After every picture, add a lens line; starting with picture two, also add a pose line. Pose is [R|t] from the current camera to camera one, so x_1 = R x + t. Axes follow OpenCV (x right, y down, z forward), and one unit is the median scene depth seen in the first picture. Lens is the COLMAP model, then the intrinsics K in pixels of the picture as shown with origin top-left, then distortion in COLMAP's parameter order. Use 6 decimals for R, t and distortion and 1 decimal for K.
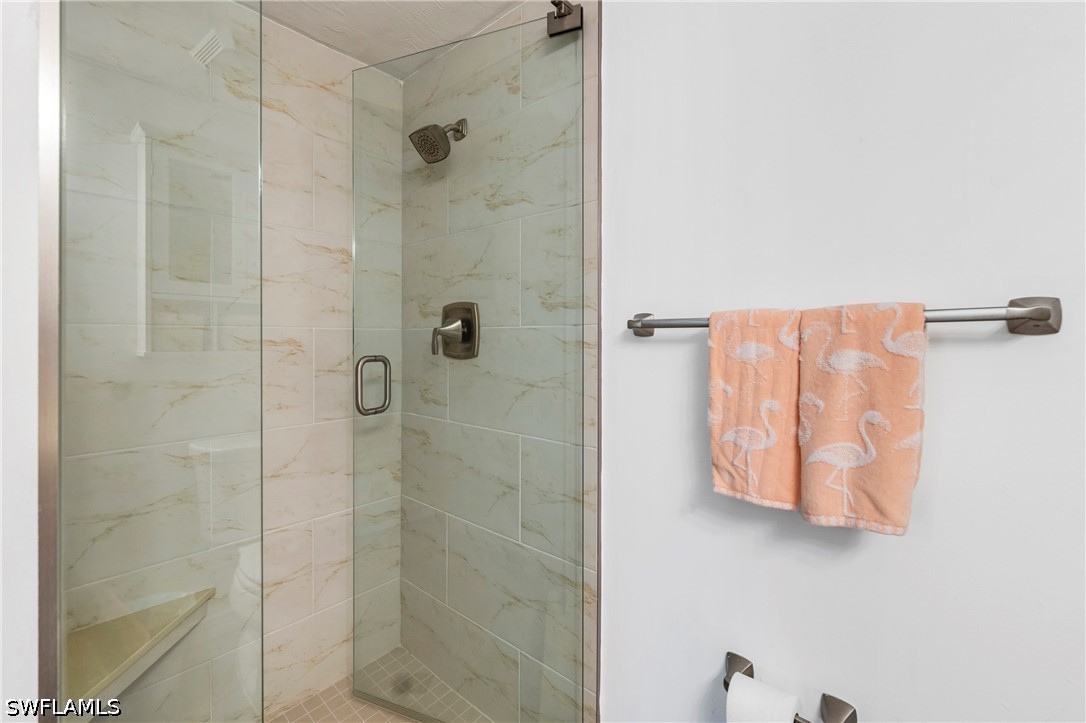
lens RADIAL K [[461.9, 0, 540.0], [0, 461.9, 342.6], [0, 0, 1]] dist [-0.001524, -0.000174]
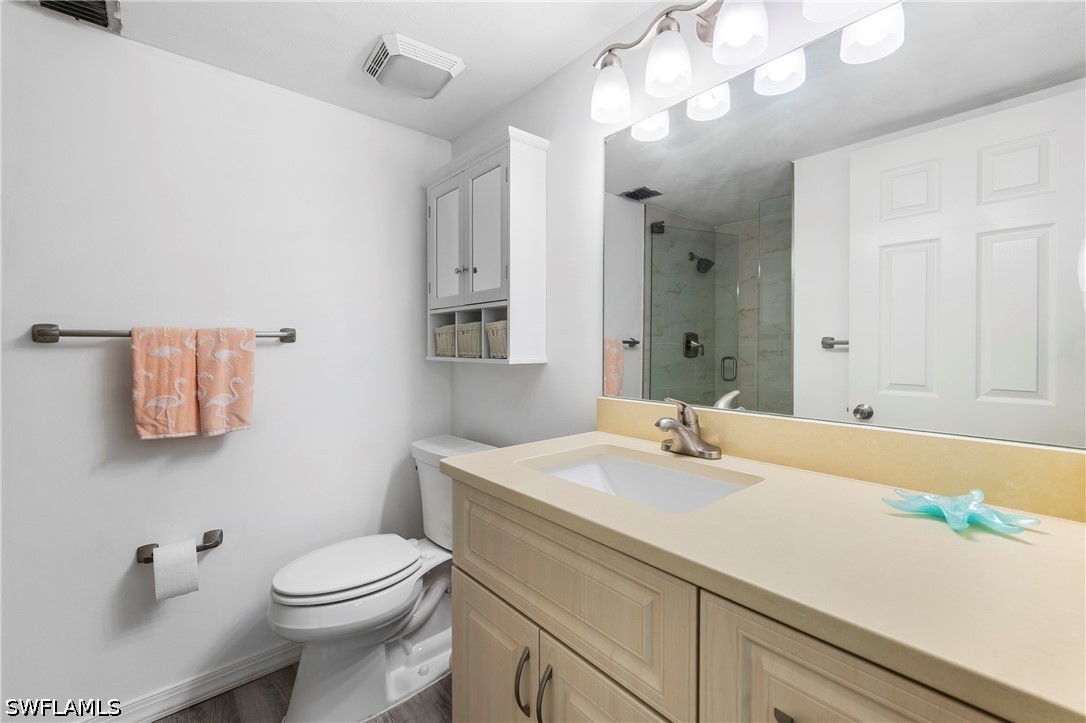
lens RADIAL K [[461.9, 0, 540.0], [0, 461.9, 342.6], [0, 0, 1]] dist [-0.001524, -0.000174]
pose [[0.137088, 0.004068, 0.990551, -1.119469], [0.009223, 0.999943, -0.005383, 0.007885], [-0.990516, 0.009873, 0.137043, -0.653358]]
